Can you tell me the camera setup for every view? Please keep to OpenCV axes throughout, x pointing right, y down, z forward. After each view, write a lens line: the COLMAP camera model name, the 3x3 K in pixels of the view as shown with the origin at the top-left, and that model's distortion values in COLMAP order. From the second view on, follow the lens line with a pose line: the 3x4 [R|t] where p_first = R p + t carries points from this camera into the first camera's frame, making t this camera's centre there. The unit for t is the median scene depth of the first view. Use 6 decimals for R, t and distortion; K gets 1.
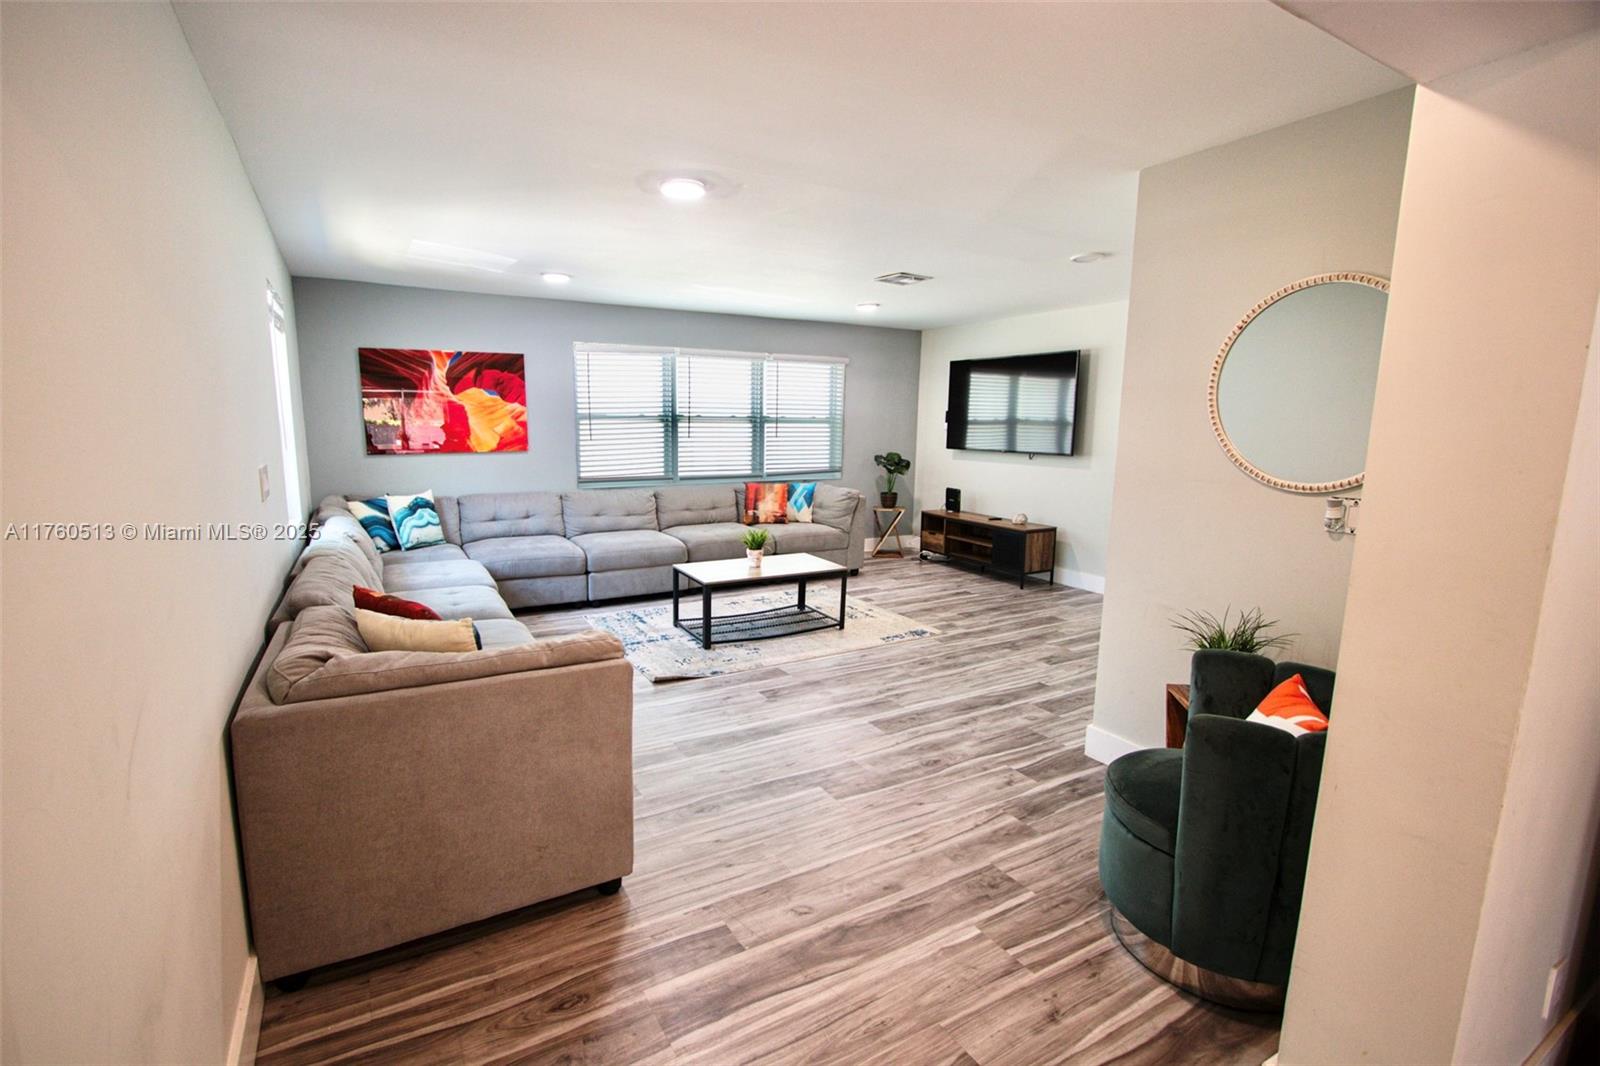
lens RADIAL K [[726.1, 0, 774.8], [0, 726.1, 535.0], [0, 0, 1]] dist [-0.018539, 0.000209]
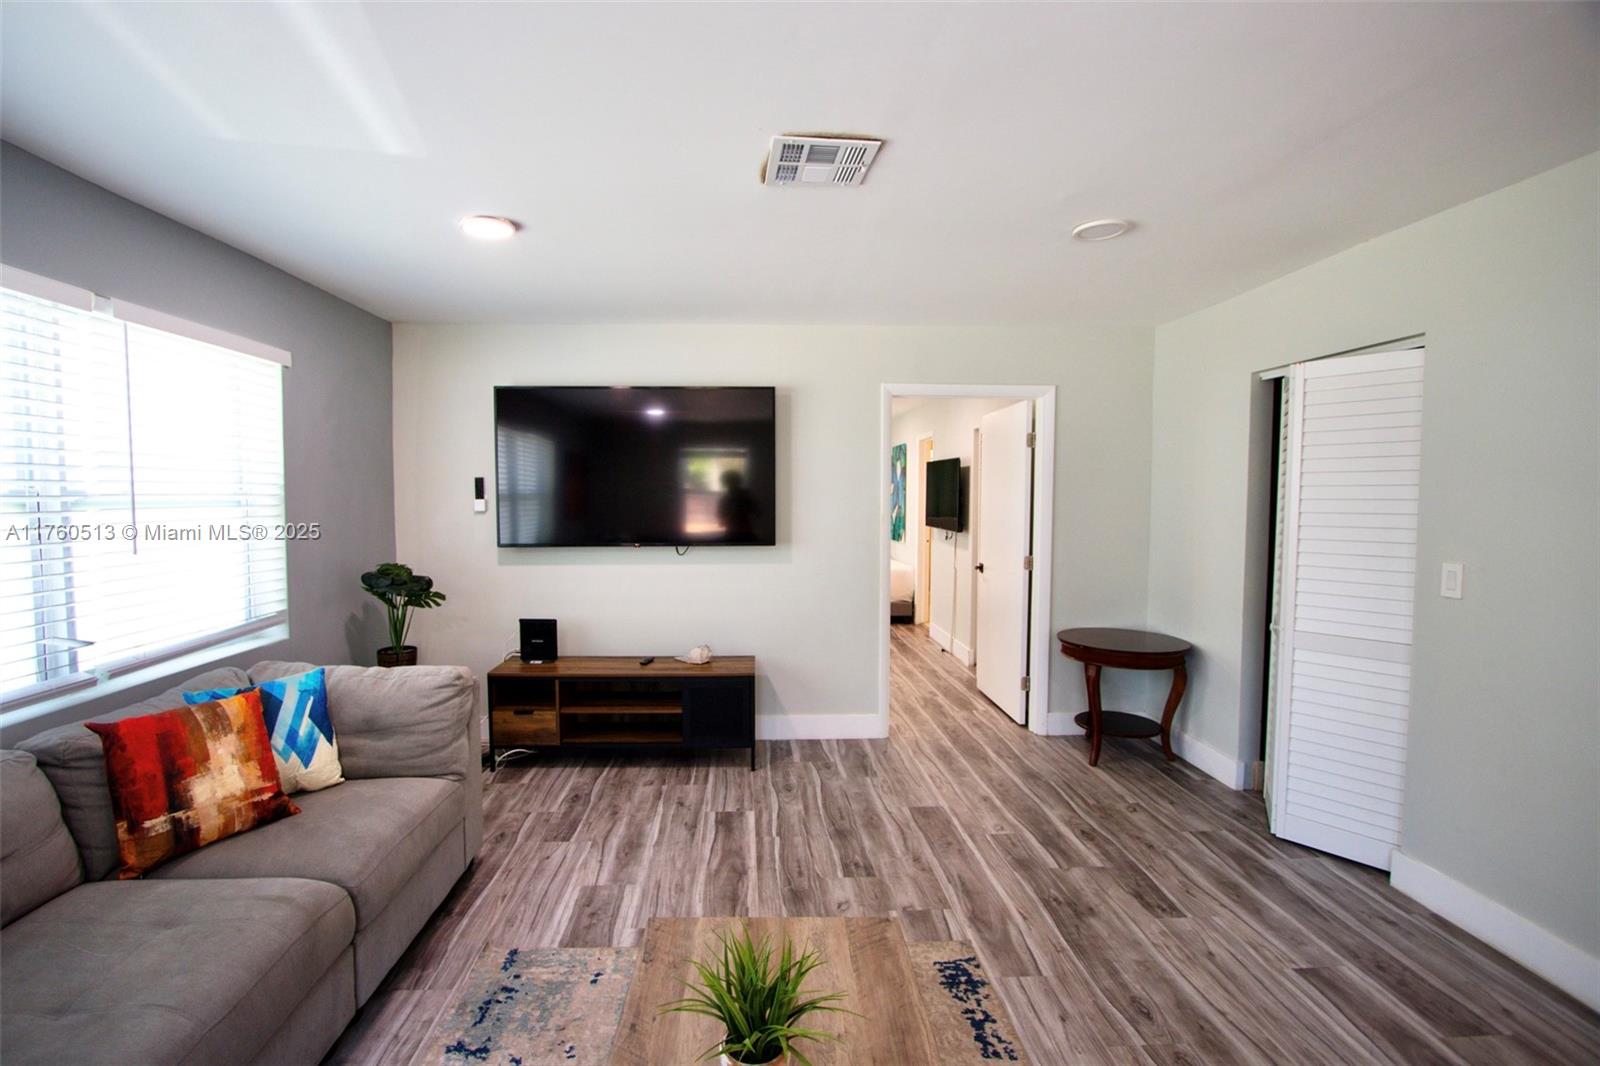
lens RADIAL K [[726.1, 0, 774.8], [0, 726.1, 535.0], [0, 0, 1]] dist [-0.018539, 0.000209]
pose [[0.455121, -0.059199, 0.888459, -0.176524], [0.147177, 0.989065, -0.009490, -0.112374], [-0.878182, 0.135079, 0.458857, 0.696961]]
